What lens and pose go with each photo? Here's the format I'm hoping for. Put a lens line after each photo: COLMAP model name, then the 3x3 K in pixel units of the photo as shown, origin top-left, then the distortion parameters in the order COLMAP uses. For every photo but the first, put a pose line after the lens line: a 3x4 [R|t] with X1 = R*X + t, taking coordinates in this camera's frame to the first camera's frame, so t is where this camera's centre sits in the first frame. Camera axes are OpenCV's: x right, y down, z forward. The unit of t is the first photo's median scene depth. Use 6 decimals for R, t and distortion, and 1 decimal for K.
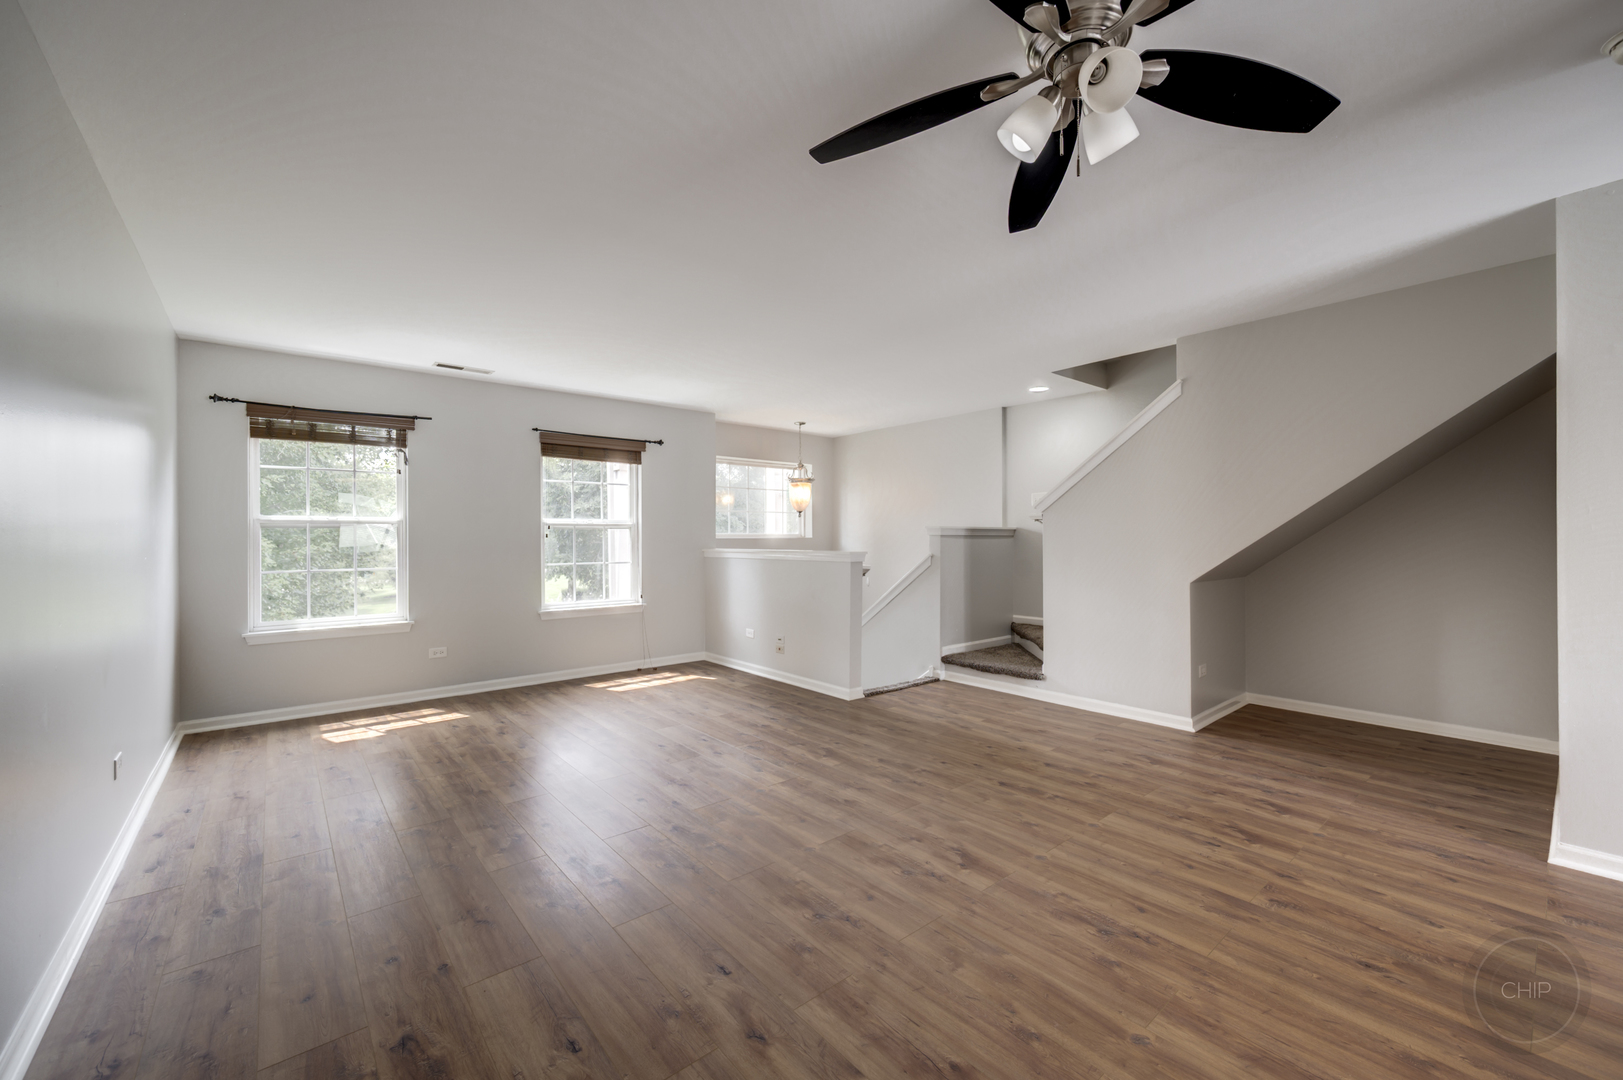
lens RADIAL K [[640.4, 0, 814.4], [0, 640.4, 536.0], [0, 0, 1]] dist [0.002148, -0.000027]
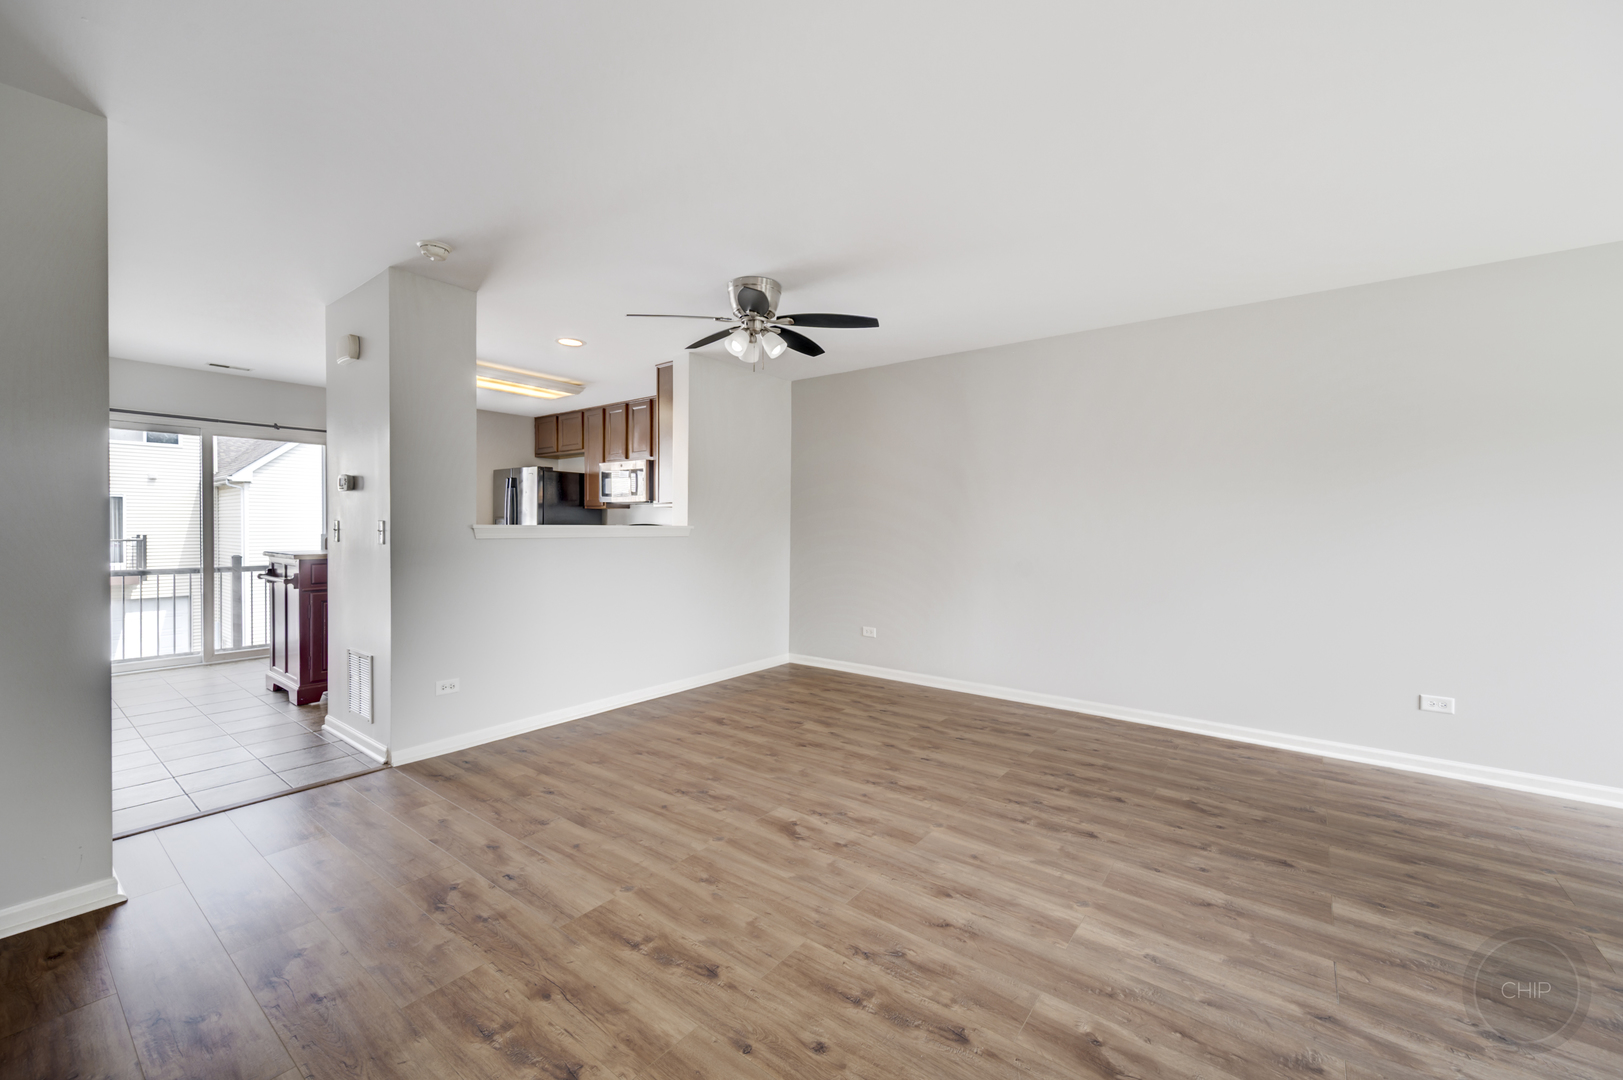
lens RADIAL K [[642.1, 0, 817.8], [0, 642.1, 519.4], [0, 0, 1]] dist [0.006994, -0.000560]
pose [[-0.974654, -0.005017, -0.223661, 0.409062], [-0.002004, 0.999904, -0.013696, 0.007549], [0.223709, -0.012901, -0.974571, 1.934061]]
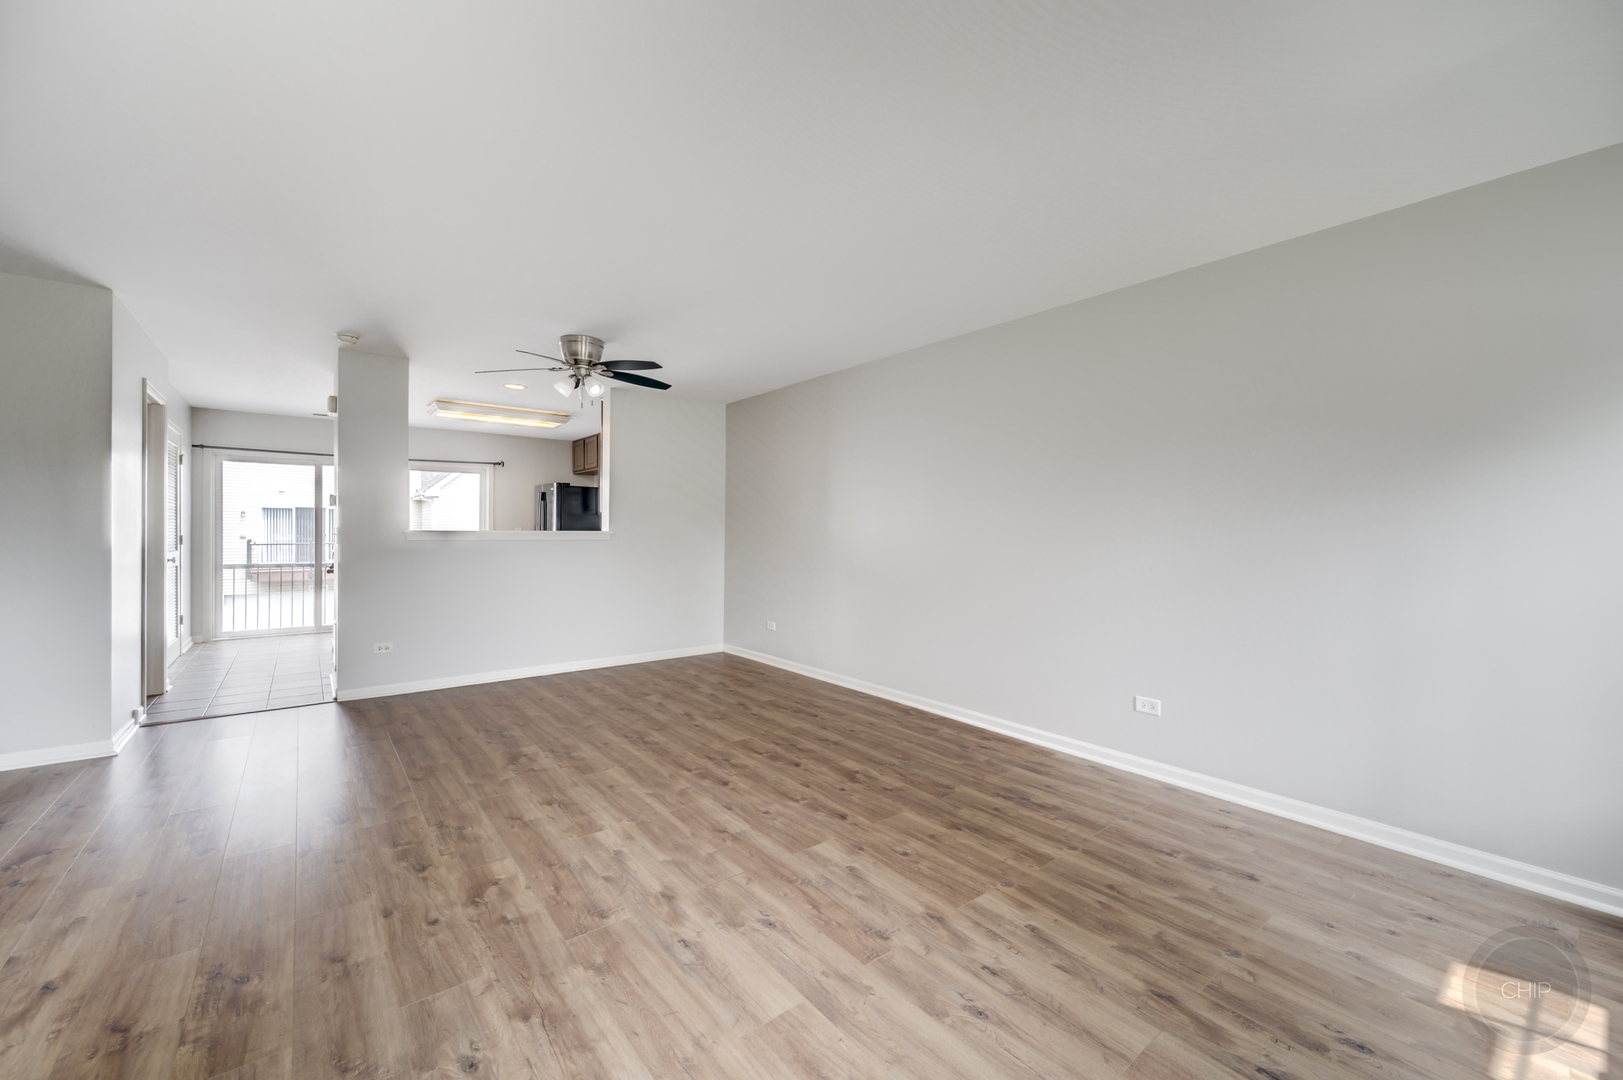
lens RADIAL K [[640.4, 0, 814.4], [0, 640.4, 536.0], [0, 0, 1]] dist [0.002148, -0.000027]
pose [[-0.999587, -0.002077, 0.028654, -0.429504], [-0.002035, 0.999997, 0.001494, 0.012717], [-0.028657, 0.001436, -0.999588, 2.252682]]
